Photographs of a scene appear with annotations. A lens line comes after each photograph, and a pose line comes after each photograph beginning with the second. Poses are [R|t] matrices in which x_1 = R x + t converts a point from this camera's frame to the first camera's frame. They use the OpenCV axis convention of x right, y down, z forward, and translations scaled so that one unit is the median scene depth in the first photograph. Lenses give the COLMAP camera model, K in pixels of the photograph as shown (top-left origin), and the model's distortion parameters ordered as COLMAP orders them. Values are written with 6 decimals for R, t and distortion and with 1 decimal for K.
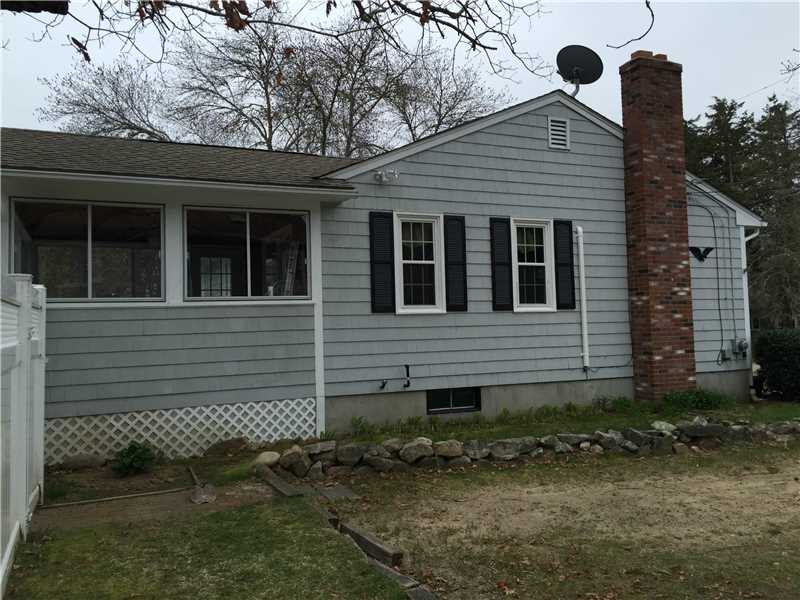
lens RADIAL K [[709.0, 0, 383.0], [0, 709.0, 280.7], [0, 0, 1]] dist [0.073156, -0.084344]
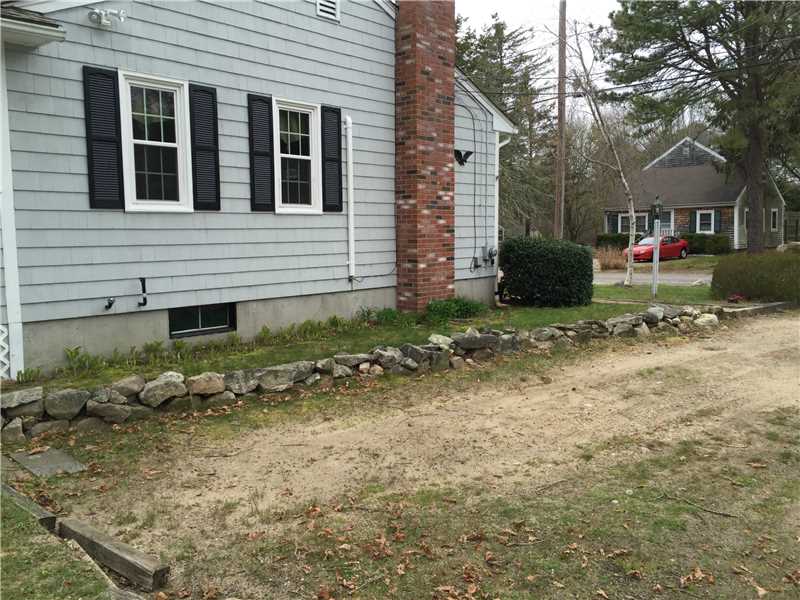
lens RADIAL K [[709.0, 0, 401.1], [0, 709.0, 293.7], [0, 0, 1]] dist [0.073156, -0.084344]
pose [[0.917209, -0.020497, 0.397878, -0.018000], [-0.038924, 0.989288, 0.140694, 0.015604], [-0.396499, -0.144532, 0.906586, 0.181831]]
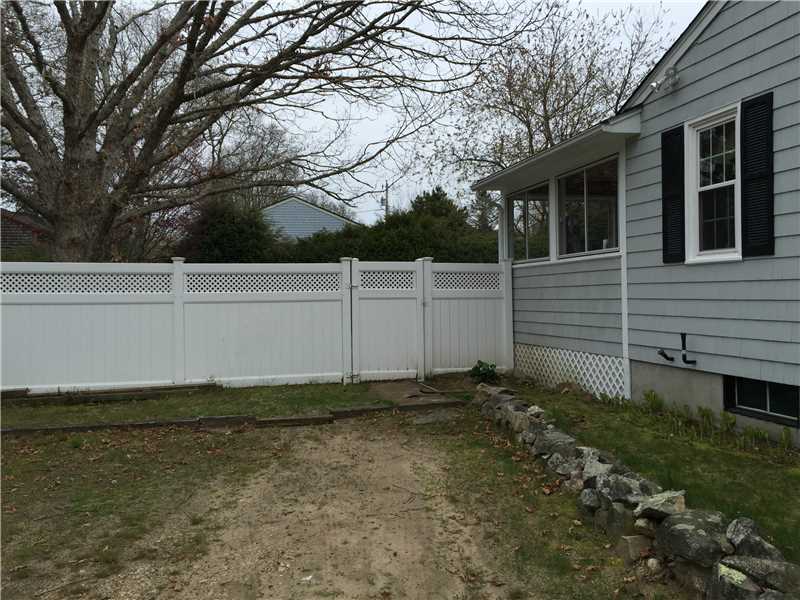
lens RADIAL K [[709.0, 0, 403.8], [0, 709.0, 292.9], [0, 0, 1]] dist [0.073156, -0.084344]
pose [[-0.201404, 0.024511, -0.979201, 0.817788], [0.077047, 0.996986, 0.009109, 0.048511], [0.976473, -0.073610, -0.202686, 0.876663]]
